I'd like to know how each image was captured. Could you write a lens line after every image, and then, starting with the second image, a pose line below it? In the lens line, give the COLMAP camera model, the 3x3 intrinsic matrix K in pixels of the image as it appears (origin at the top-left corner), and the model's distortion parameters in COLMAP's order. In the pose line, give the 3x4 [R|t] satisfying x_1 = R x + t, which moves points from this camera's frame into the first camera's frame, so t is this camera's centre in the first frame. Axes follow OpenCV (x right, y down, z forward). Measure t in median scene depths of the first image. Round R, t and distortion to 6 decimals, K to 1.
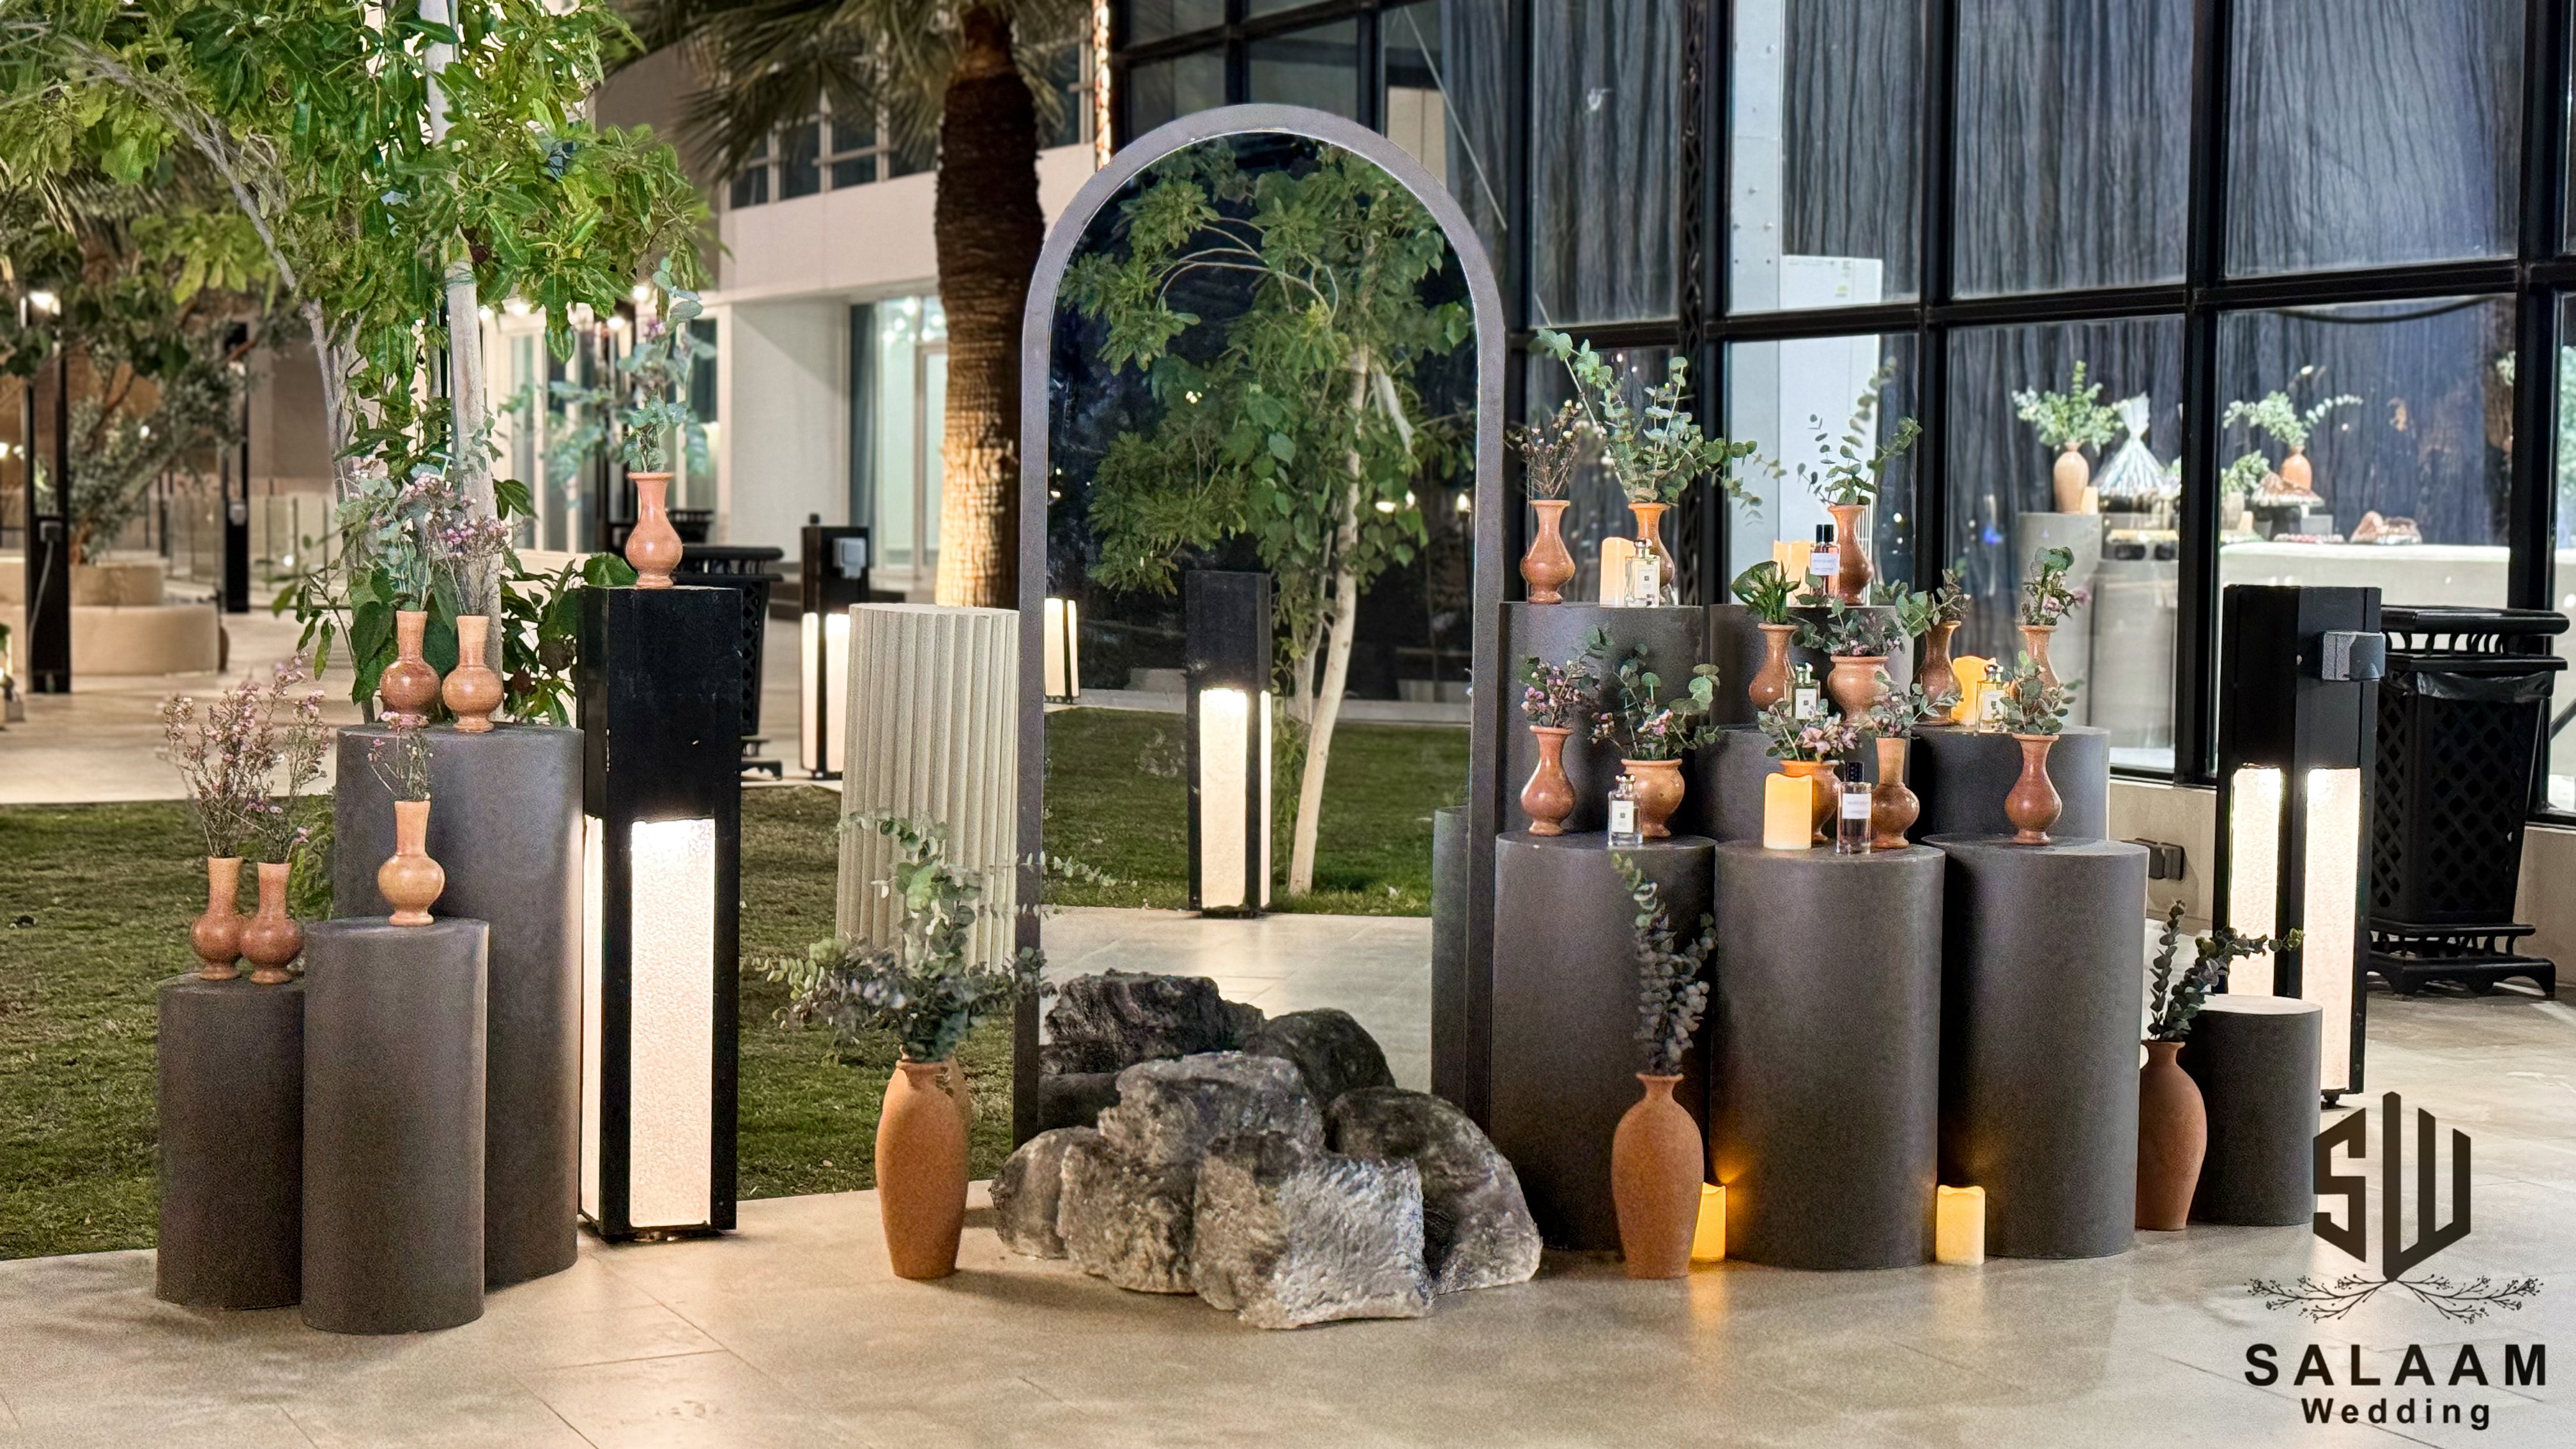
lens RADIAL K [[3546.3, 0, 1286.7], [0, 3546.3, 725.4], [0, 0, 1]] dist [0.150387, -0.113166]
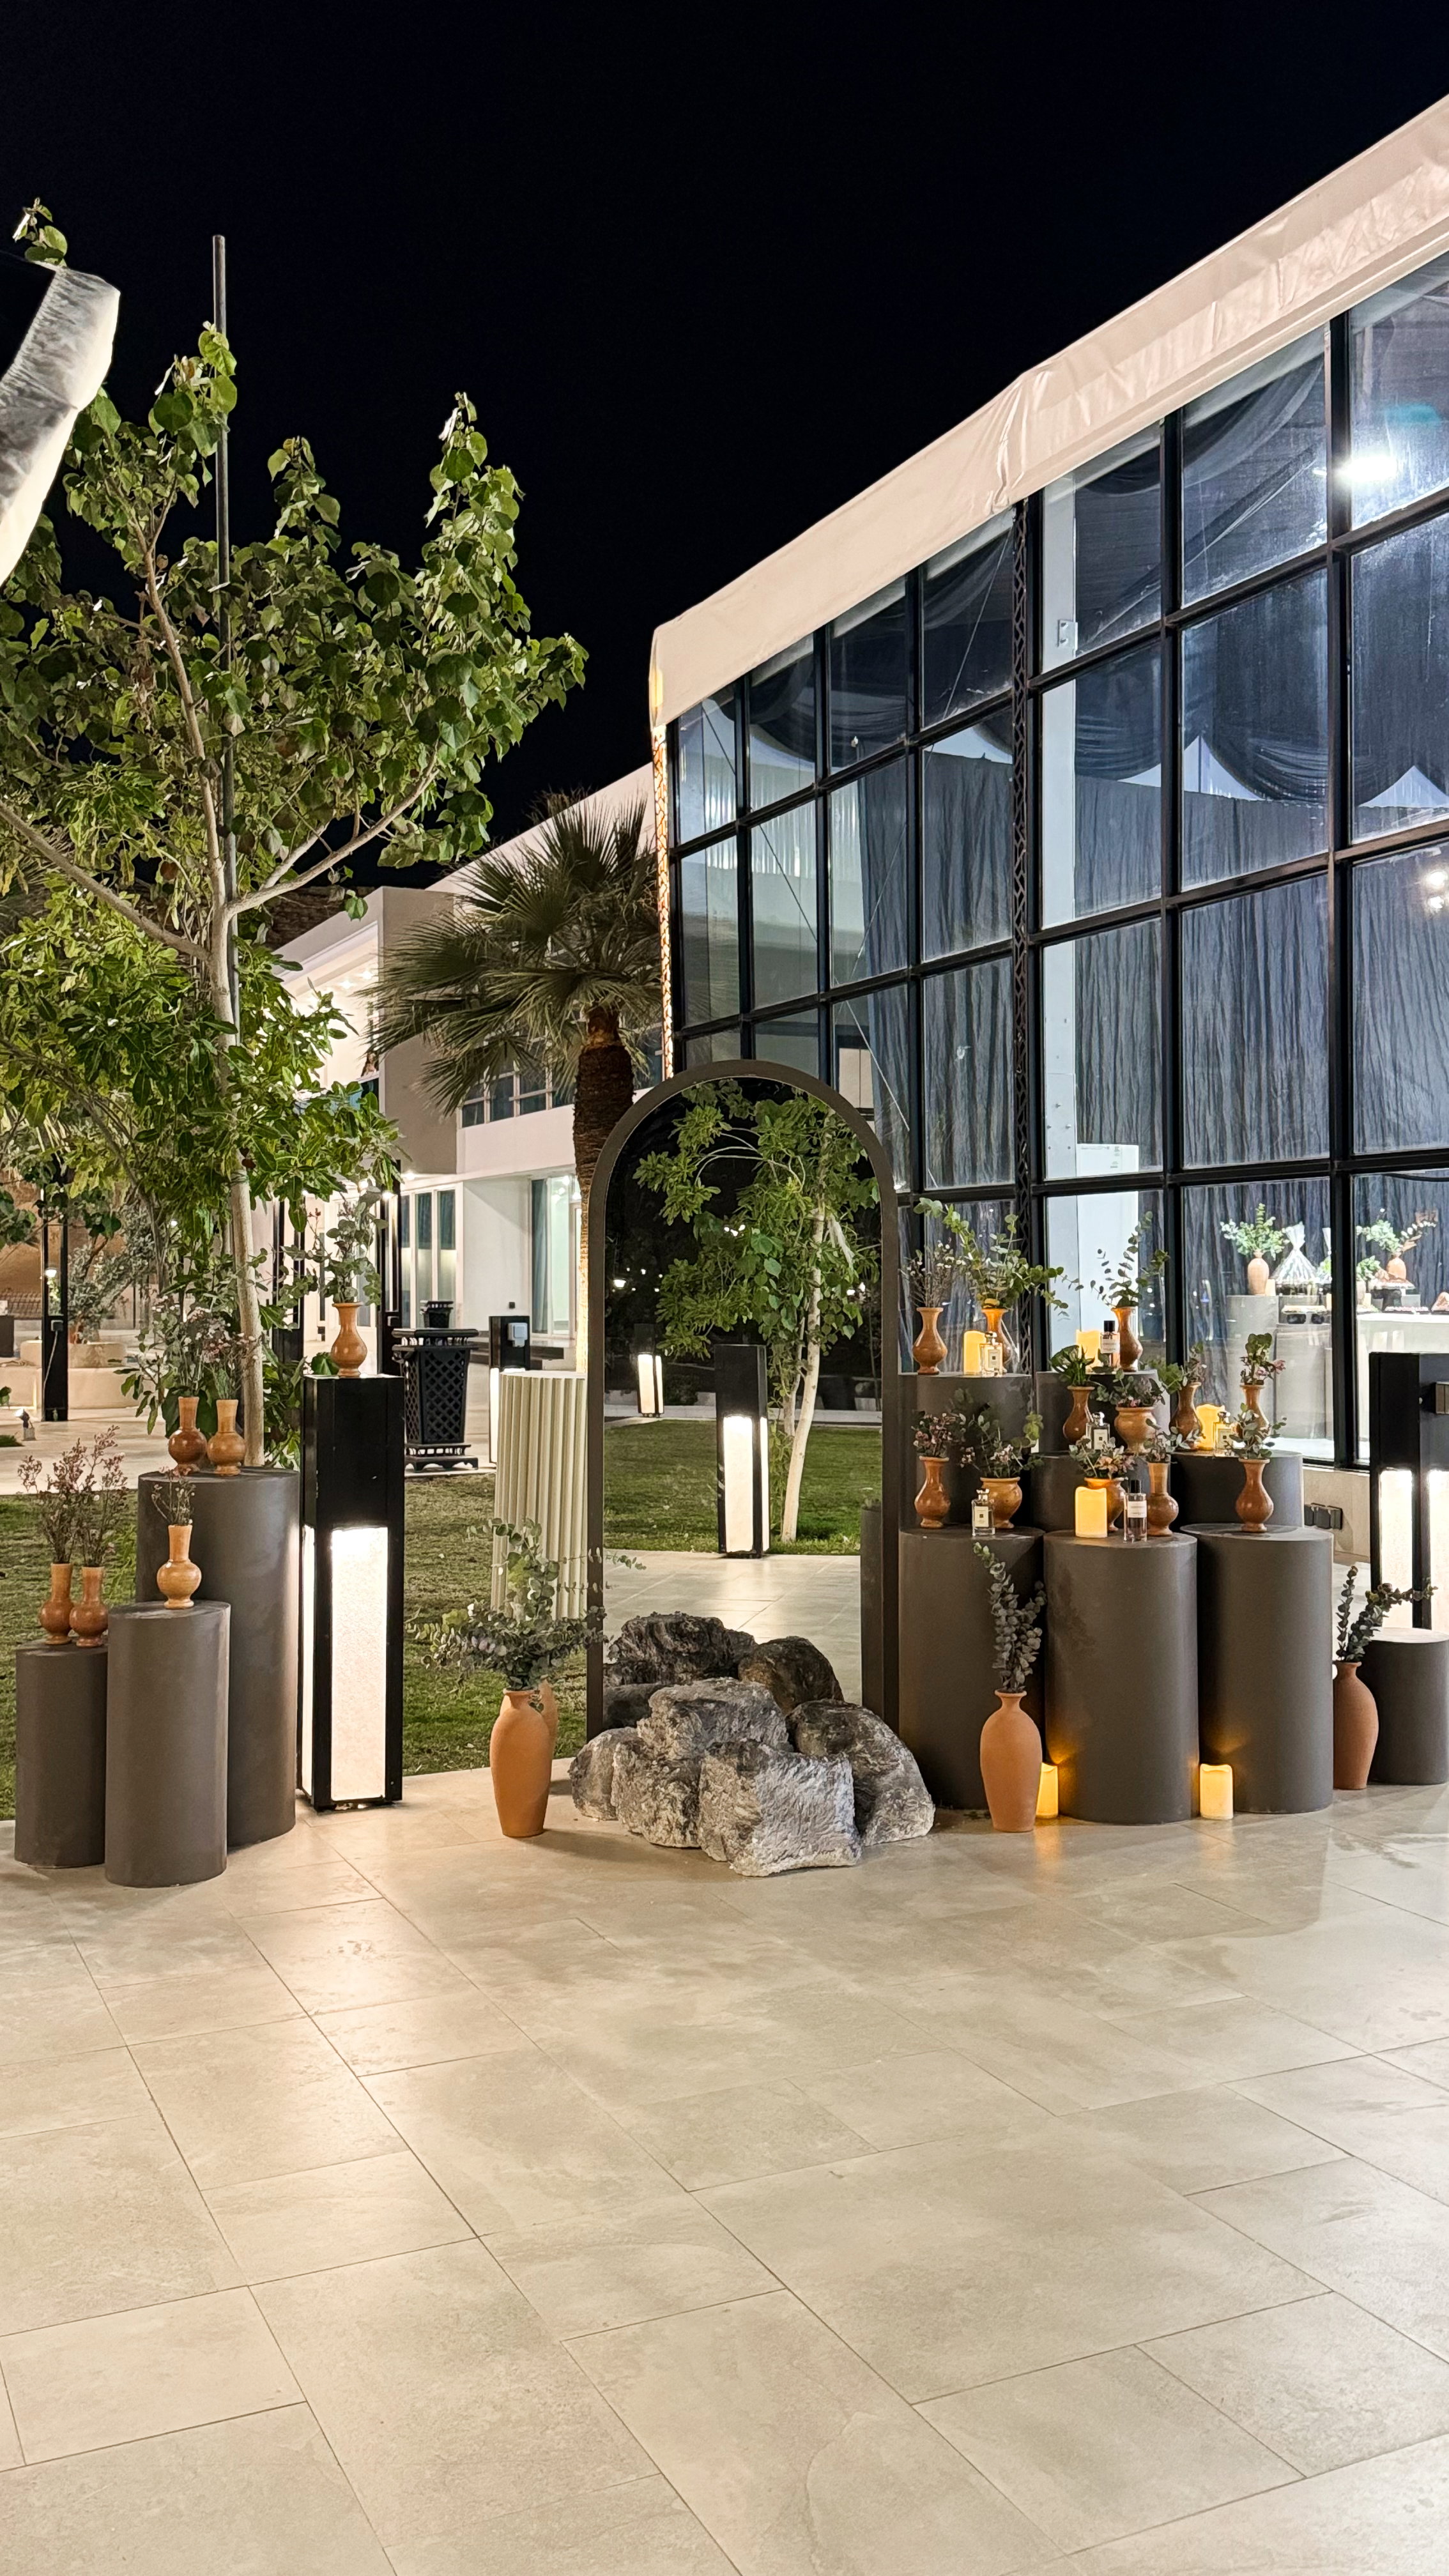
lens RADIAL K [[2050.8, 0, 724.2], [0, 2050.8, 1285.9], [0, 0, 1]] dist [0.179996, -0.321386]
pose [[0.999289, -0.016912, -0.033683, 0.015640], [0.014742, 0.997863, -0.063657, -0.018139], [0.034688, 0.063115, 0.997403, 0.107619]]
